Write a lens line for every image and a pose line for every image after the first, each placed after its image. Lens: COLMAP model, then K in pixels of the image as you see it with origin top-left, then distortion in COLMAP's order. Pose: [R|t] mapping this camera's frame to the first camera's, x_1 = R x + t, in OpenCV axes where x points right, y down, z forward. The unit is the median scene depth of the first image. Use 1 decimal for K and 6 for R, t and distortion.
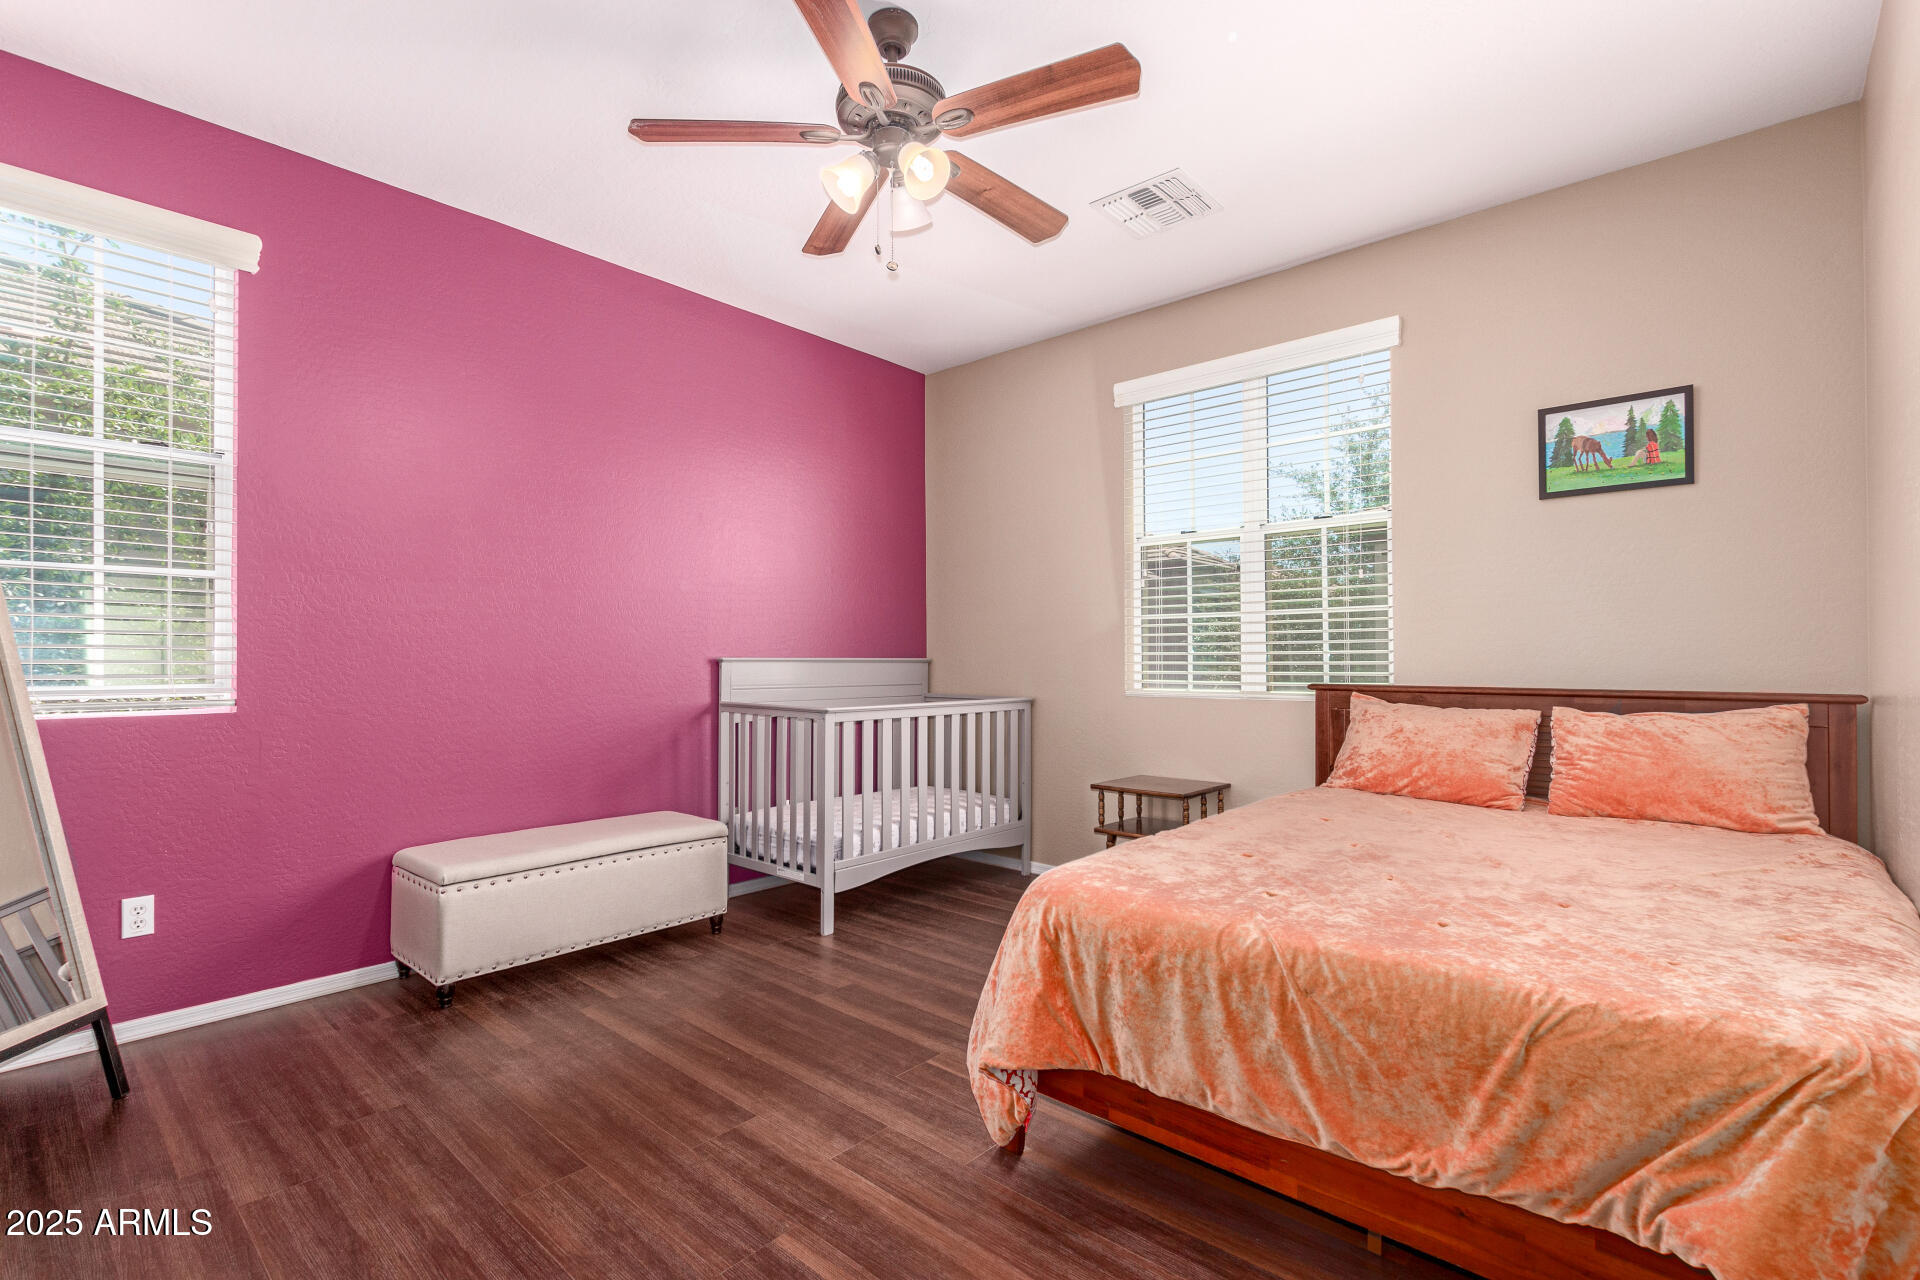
lens RADIAL K [[888.3, 0, 959.4], [0, 888.3, 658.6], [0, 0, 1]] dist [-0.000512, -0.001117]
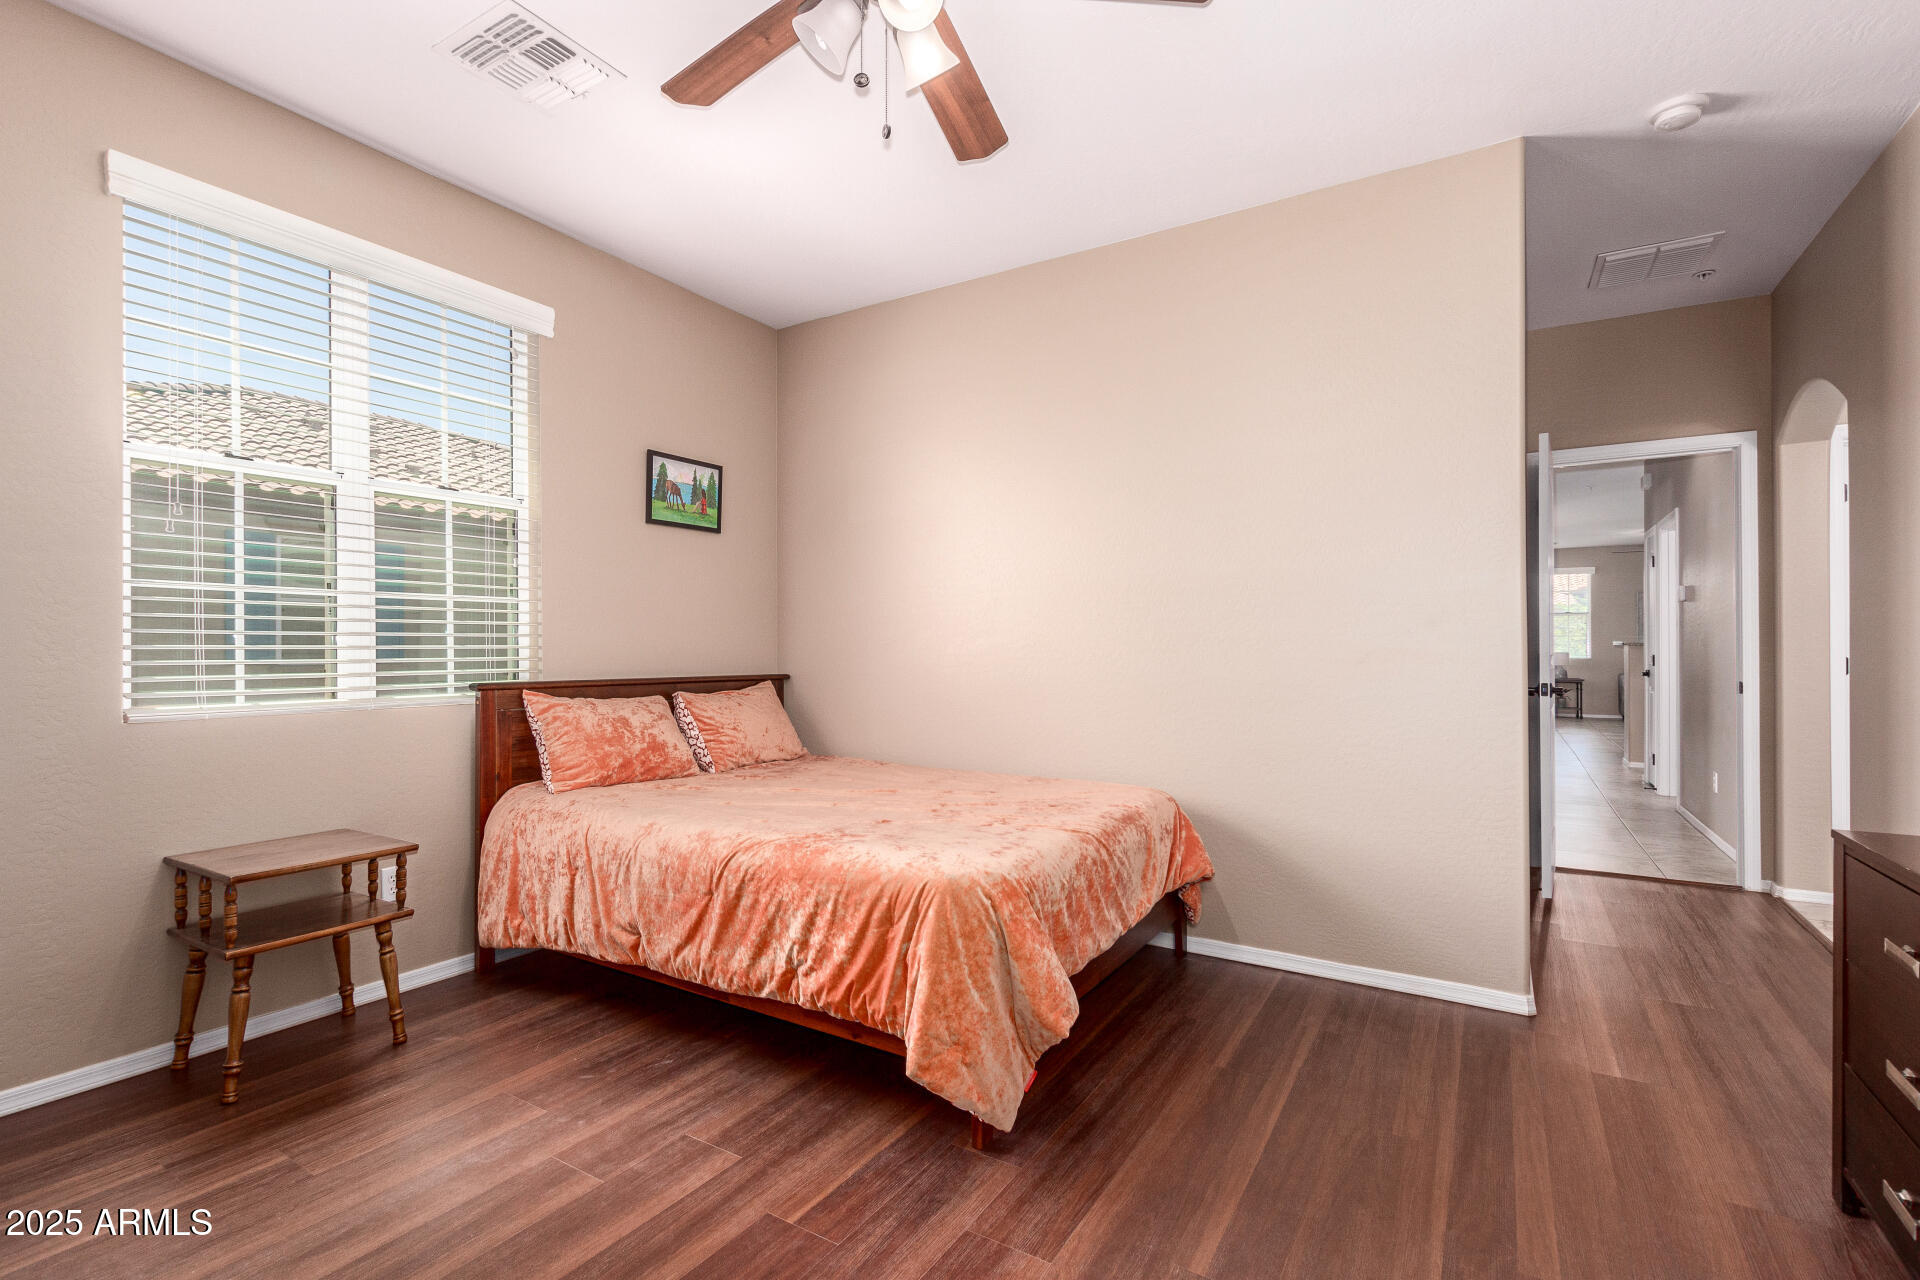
lens RADIAL K [[879.4, 0, 956.0], [0, 879.4, 653.4], [0, 0, 1]] dist [0.011376, -0.006131]
pose [[-0.178225, -0.003174, 0.983985, -0.611967], [-0.001133, 0.999995, 0.003021, -0.004904], [-0.983989, -0.000576, -0.178228, 0.804674]]
